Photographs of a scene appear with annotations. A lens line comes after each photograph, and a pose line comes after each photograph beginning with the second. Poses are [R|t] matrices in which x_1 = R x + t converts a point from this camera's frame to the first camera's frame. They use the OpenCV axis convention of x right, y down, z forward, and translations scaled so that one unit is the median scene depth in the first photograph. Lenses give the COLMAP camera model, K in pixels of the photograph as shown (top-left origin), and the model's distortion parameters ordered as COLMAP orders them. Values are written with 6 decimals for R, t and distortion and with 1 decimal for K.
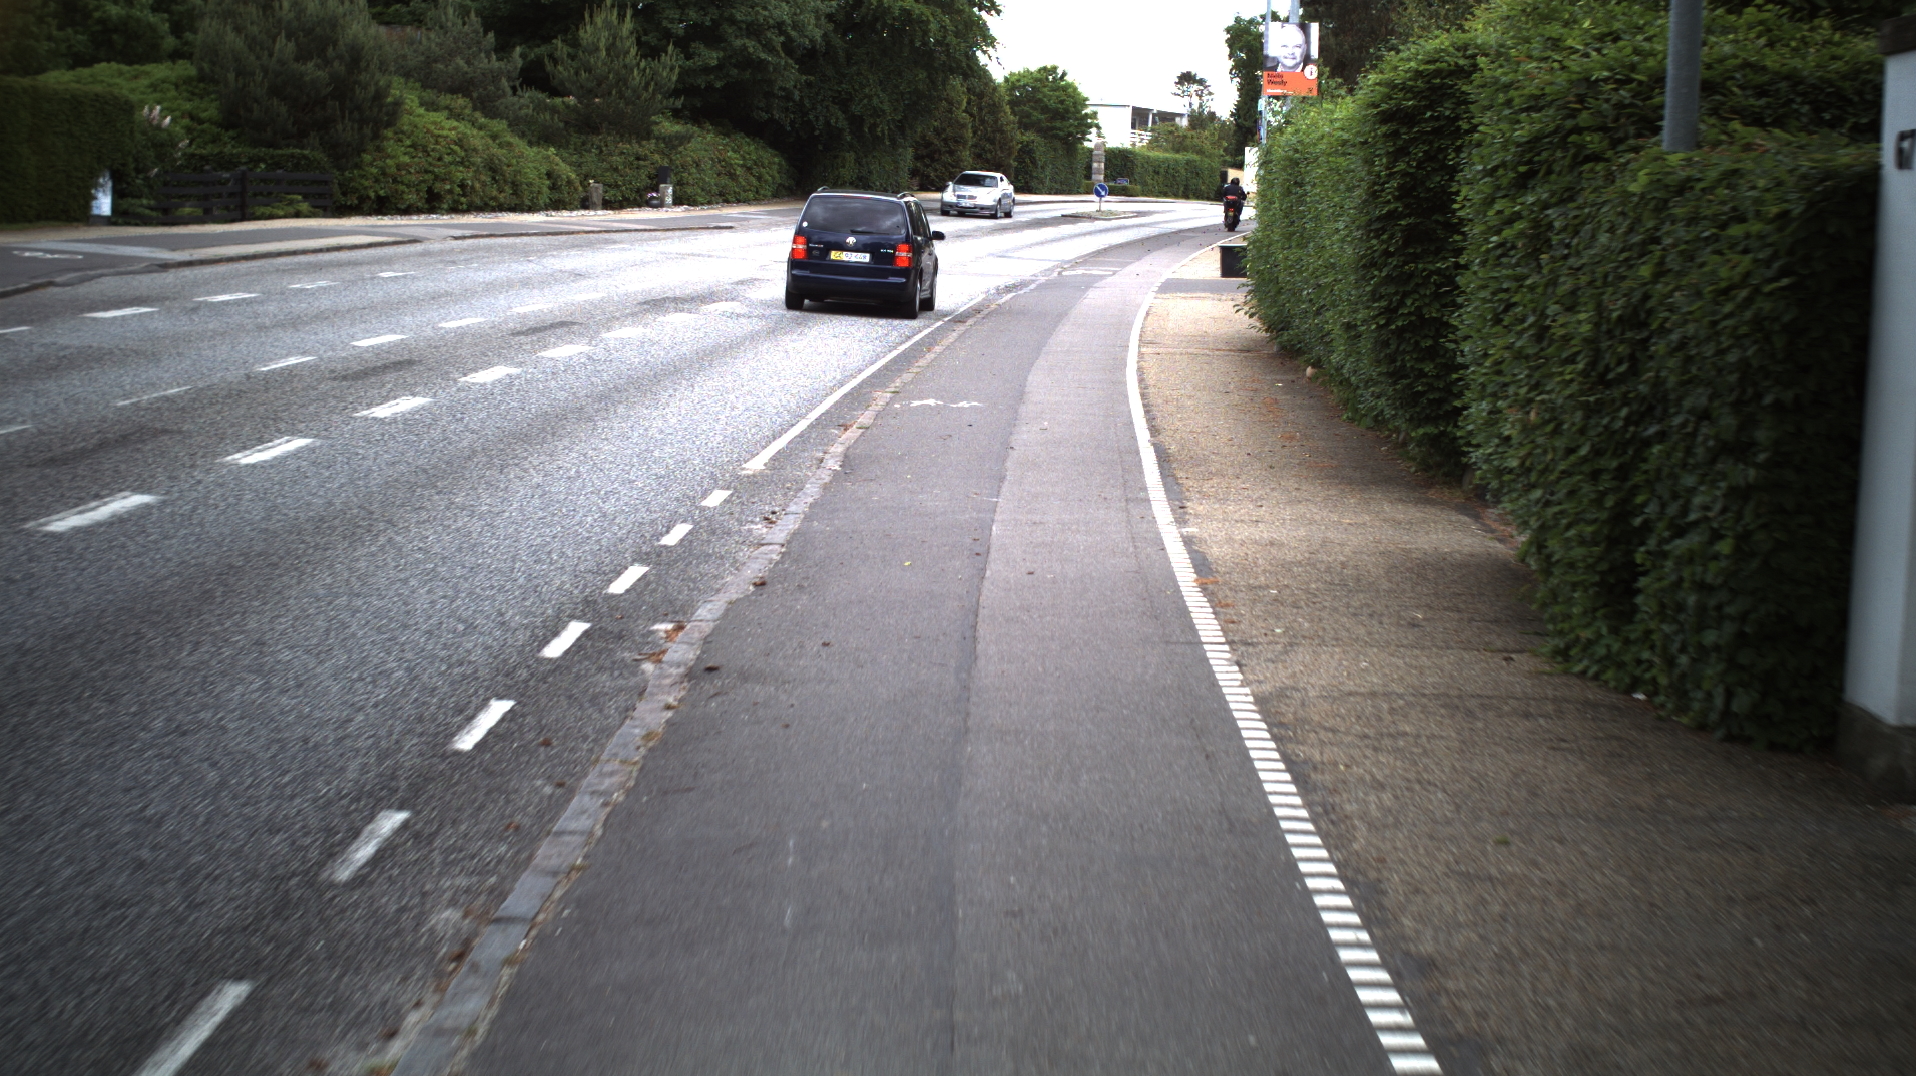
lens RADIAL K [[3451.5, 0, 960.3], [0, 3451.5, 539.7], [0, 0, 1]] dist [-0.213055, 0.000000]
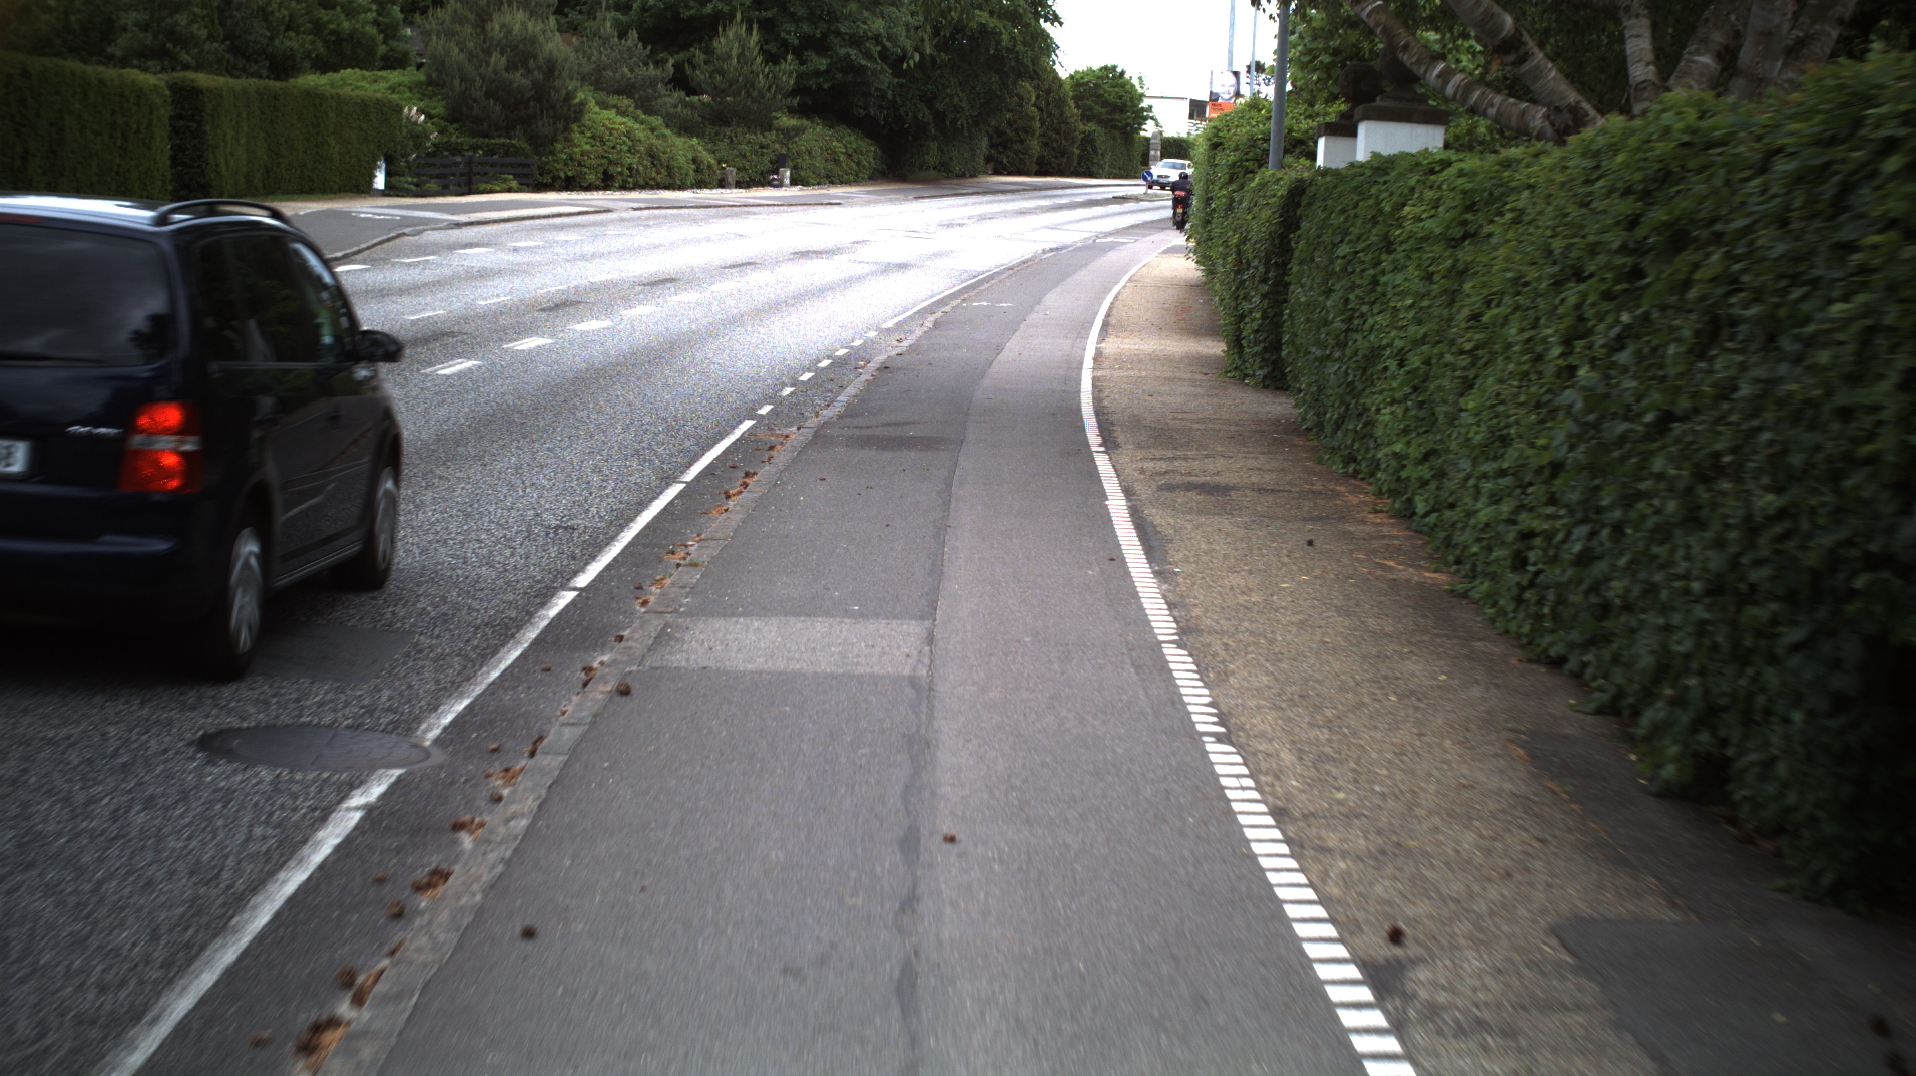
lens RADIAL K [[3451.5, 0, 955.7], [0, 3451.5, 542.0], [0, 0, 1]] dist [-0.213055, 0.000000]
pose [[0.999662, 0.010780, -0.023677, 0.021260], [-0.010634, 0.999924, 0.006257, 0.075804], [0.023743, -0.006003, 0.999700, -0.793555]]
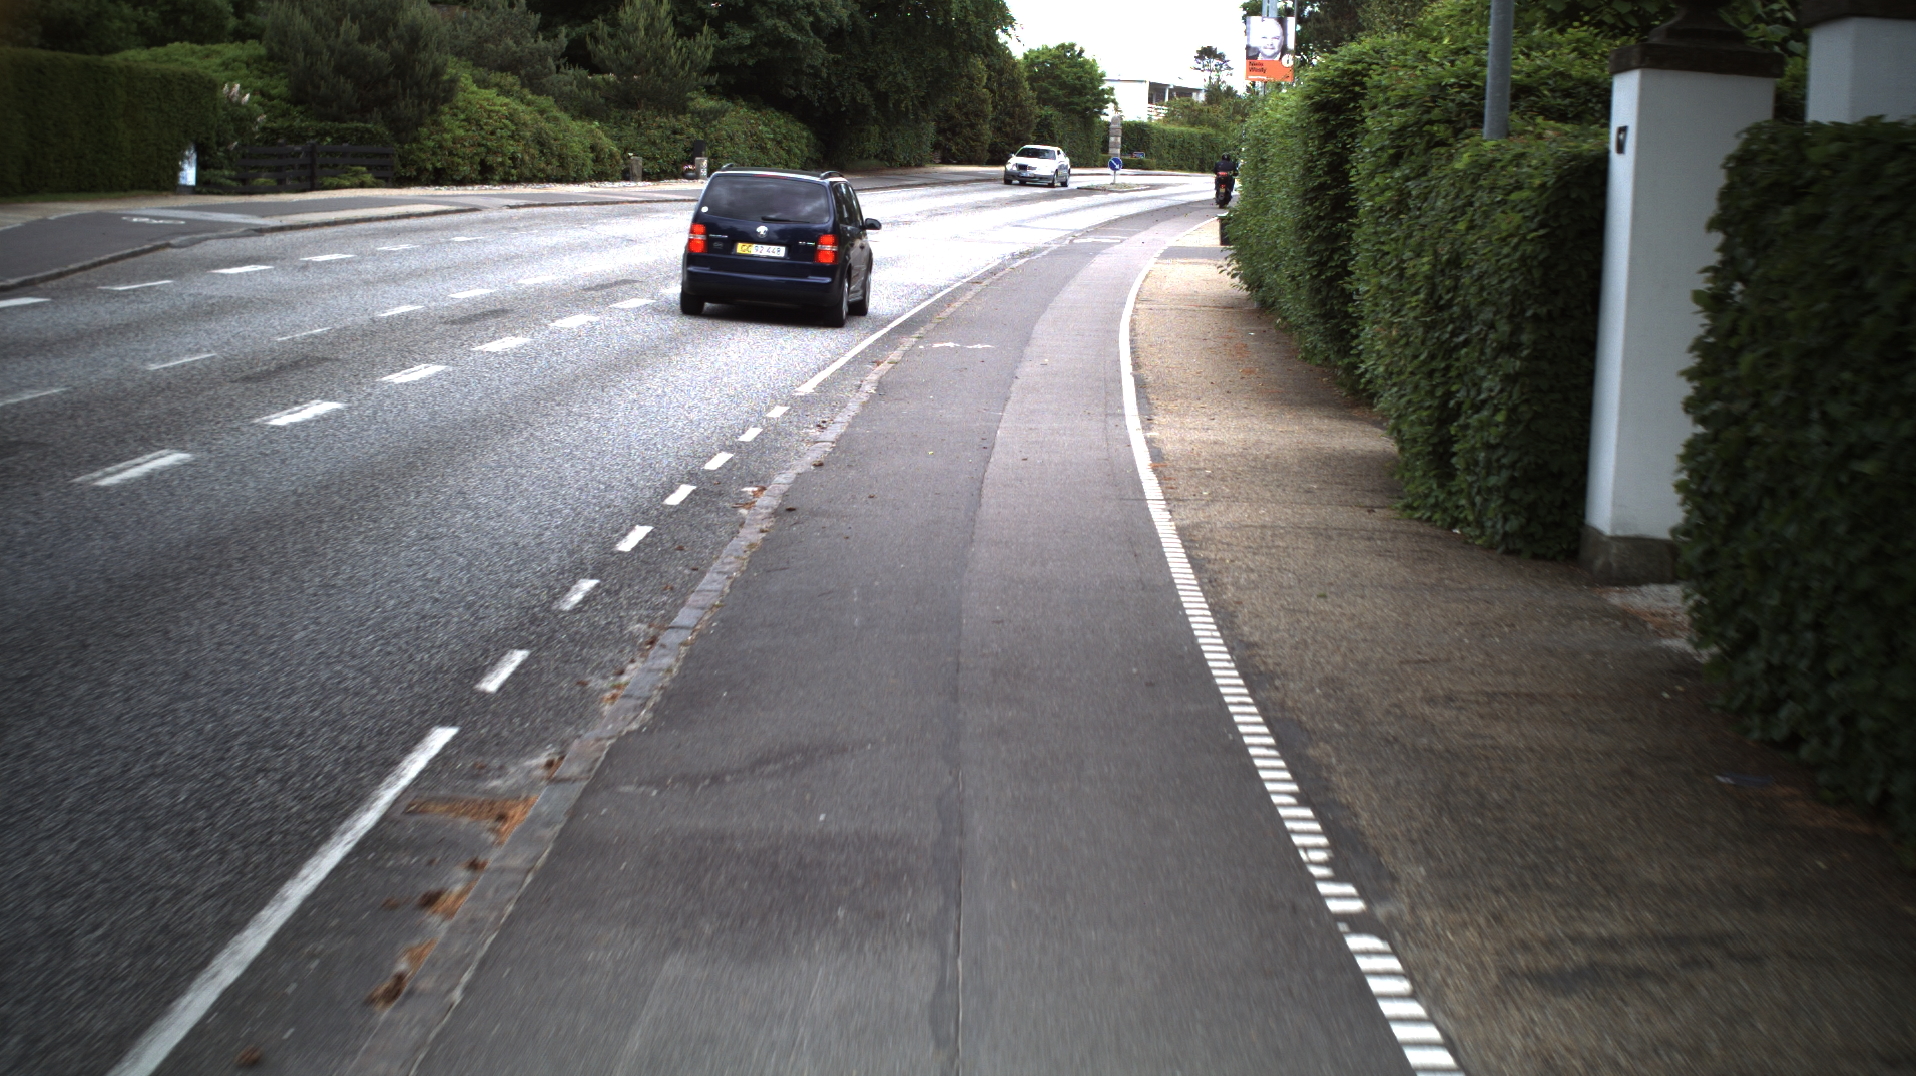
lens RADIAL K [[3451.5, 0, 948.6], [0, 3451.5, 539.6], [0, 0, 1]] dist [-0.213055, 0.000000]
pose [[0.999950, 0.003230, -0.009443, 0.002569], [-0.003155, 0.999964, 0.007936, 0.019261], [0.009468, -0.007906, 0.999924, -0.197960]]
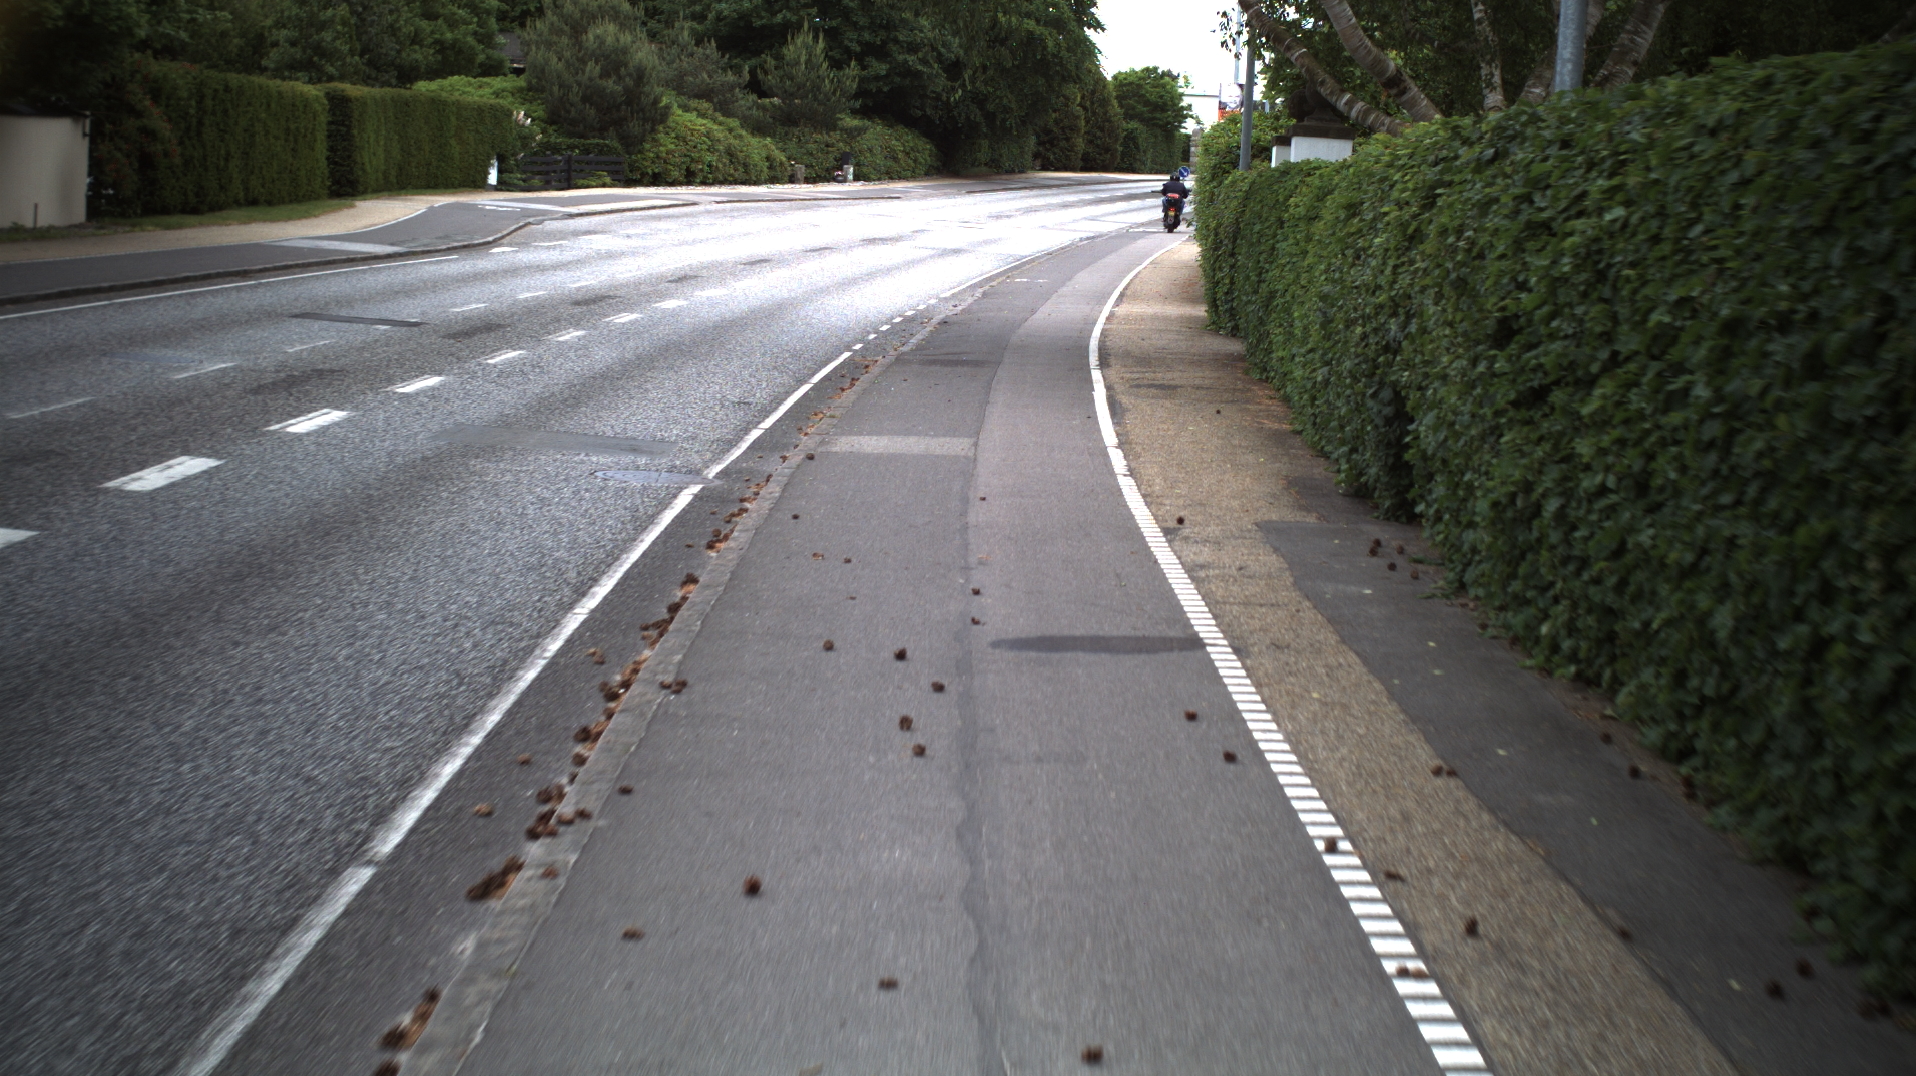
lens RADIAL K [[3451.5, 0, 961.6], [0, 3451.5, 534.5], [0, 0, 1]] dist [-0.213055, 0.000000]
pose [[0.999245, 0.011021, -0.037262, 0.036088], [-0.010808, 0.999924, 0.005928, 0.112778], [0.037324, -0.005521, 0.999288, -1.190618]]
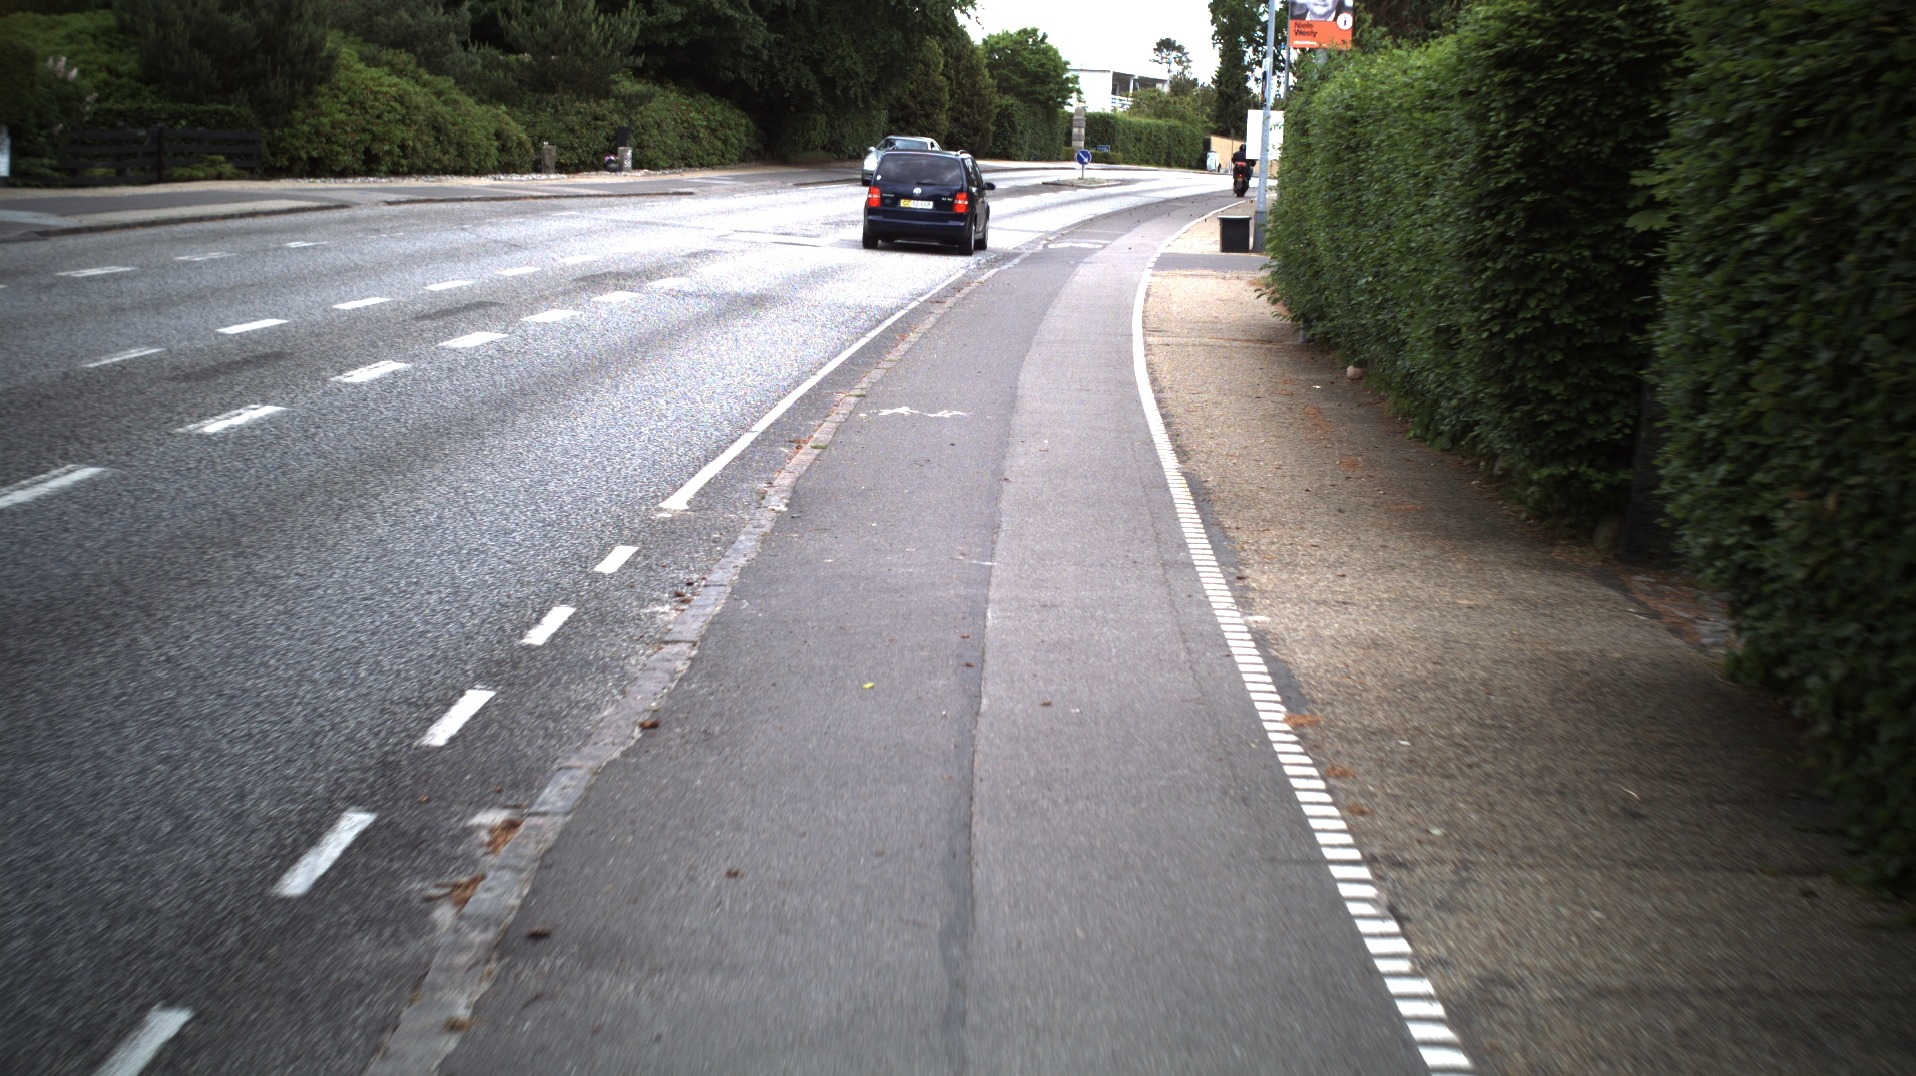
lens RADIAL K [[3451.5, 0, 966.1], [0, 3451.5, 531.9], [0, 0, 1]] dist [-0.213055, 0.000000]
pose [[0.999927, 0.007174, 0.009697, -0.001699], [-0.007246, 0.999946, 0.007401, -0.019163], [-0.009643, -0.007471, 0.999926, 0.199197]]
